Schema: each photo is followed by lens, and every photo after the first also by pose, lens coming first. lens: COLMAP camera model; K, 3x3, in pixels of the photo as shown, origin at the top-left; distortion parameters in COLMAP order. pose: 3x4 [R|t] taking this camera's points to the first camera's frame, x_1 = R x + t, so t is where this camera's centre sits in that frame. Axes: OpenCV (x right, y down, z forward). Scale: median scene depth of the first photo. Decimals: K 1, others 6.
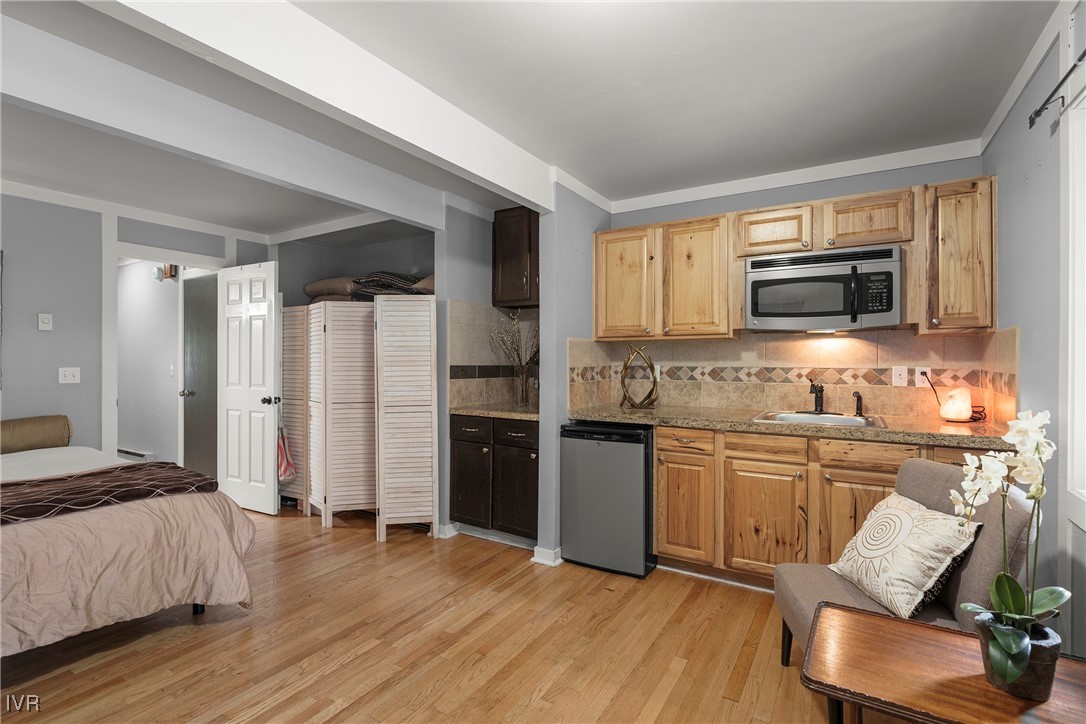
lens RADIAL K [[524.6, 0, 544.3], [0, 524.6, 359.0], [0, 0, 1]] dist [-0.007839, 0.000501]
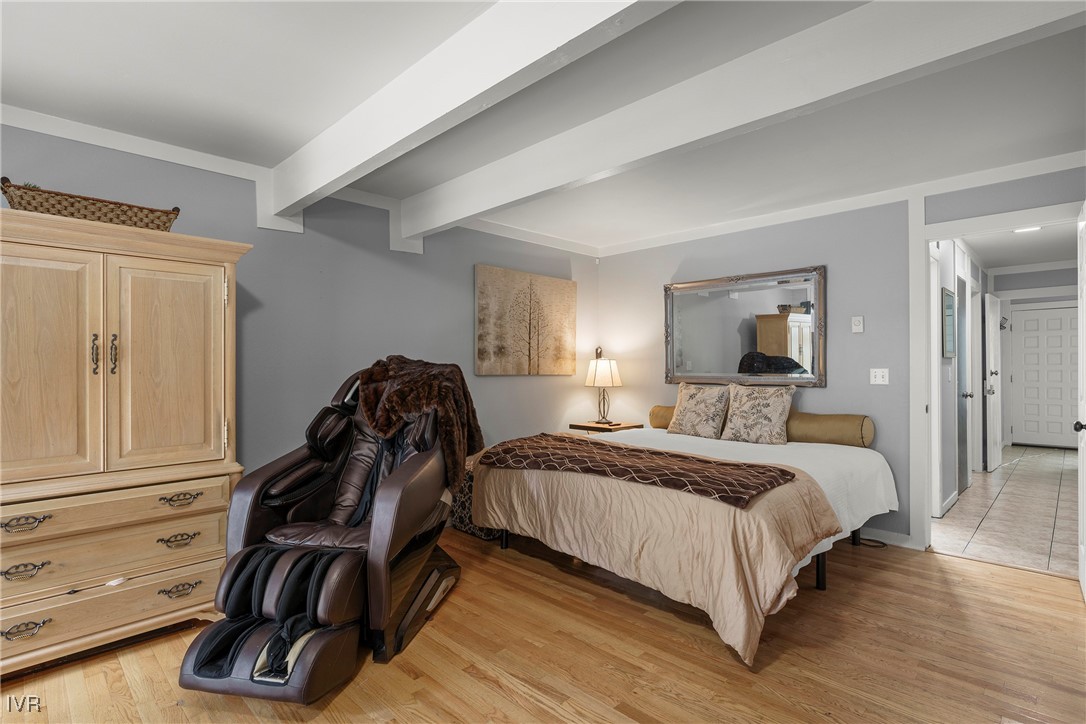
lens RADIAL K [[554.2, 0, 546.5], [0, 554.2, 365.0], [0, 0, 1]] dist [-0.007228, -0.000816]
pose [[-0.230750, 0.002888, -0.973009, 0.308249], [0.002007, 0.999995, 0.002492, 0.007170], [0.973011, -0.001377, -0.230754, 0.783670]]
